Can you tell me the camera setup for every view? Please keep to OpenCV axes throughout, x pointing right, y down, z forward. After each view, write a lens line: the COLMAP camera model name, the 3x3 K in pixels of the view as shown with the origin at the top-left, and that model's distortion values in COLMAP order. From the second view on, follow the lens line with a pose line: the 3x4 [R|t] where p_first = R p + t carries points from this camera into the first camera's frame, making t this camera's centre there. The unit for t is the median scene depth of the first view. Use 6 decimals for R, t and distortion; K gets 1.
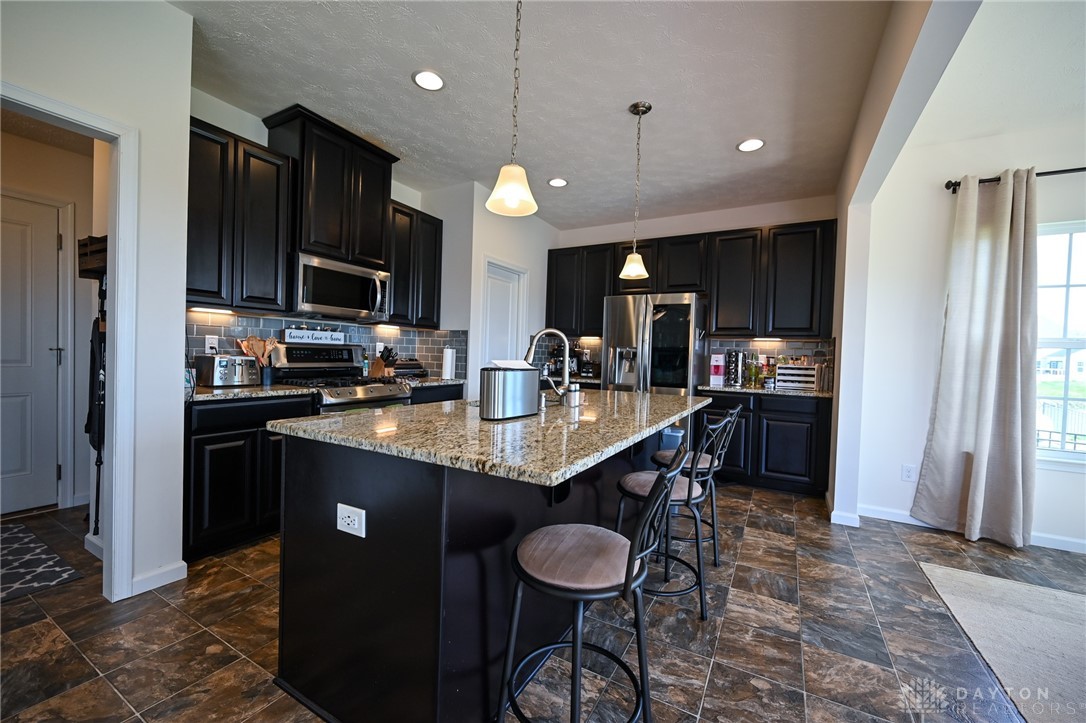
lens RADIAL K [[427.5, 0, 547.1], [0, 427.5, 365.8], [0, 0, 1]] dist [-0.001166, -0.000064]
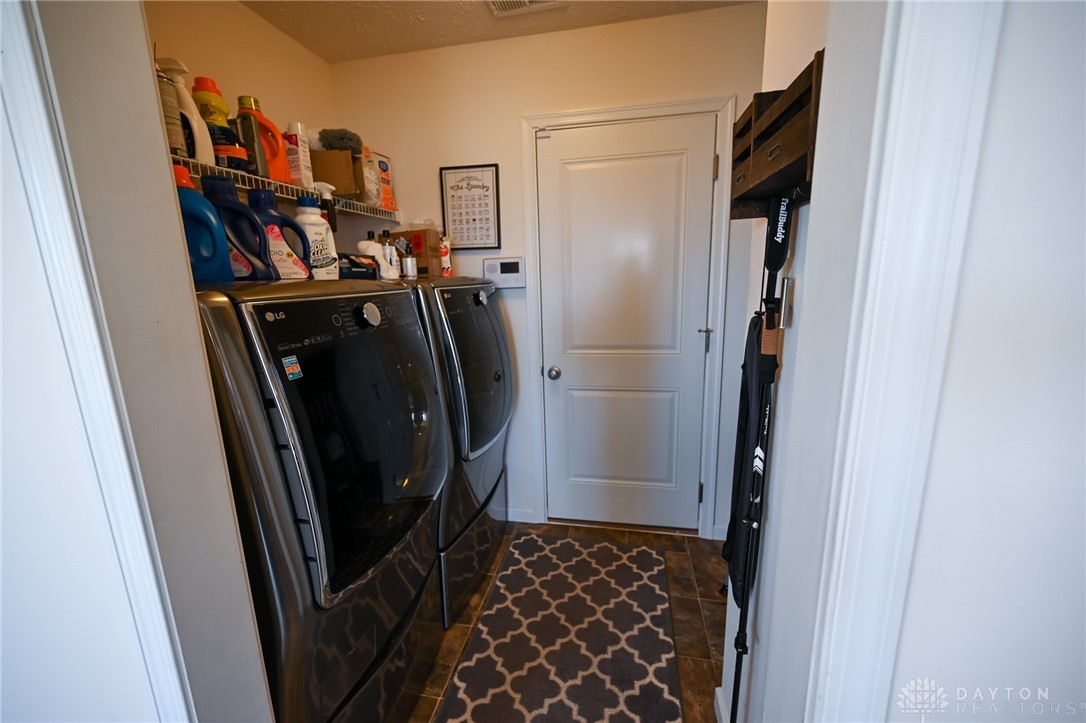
lens RADIAL K [[427.5, 0, 543.7], [0, 427.5, 360.7], [0, 0, 1]] dist [-0.001166, -0.000064]
pose [[0.316831, 0.150233, -0.936508, -0.696174], [0.018302, 0.986224, 0.164400, -0.133511], [0.948305, -0.069227, 0.309717, 0.644959]]
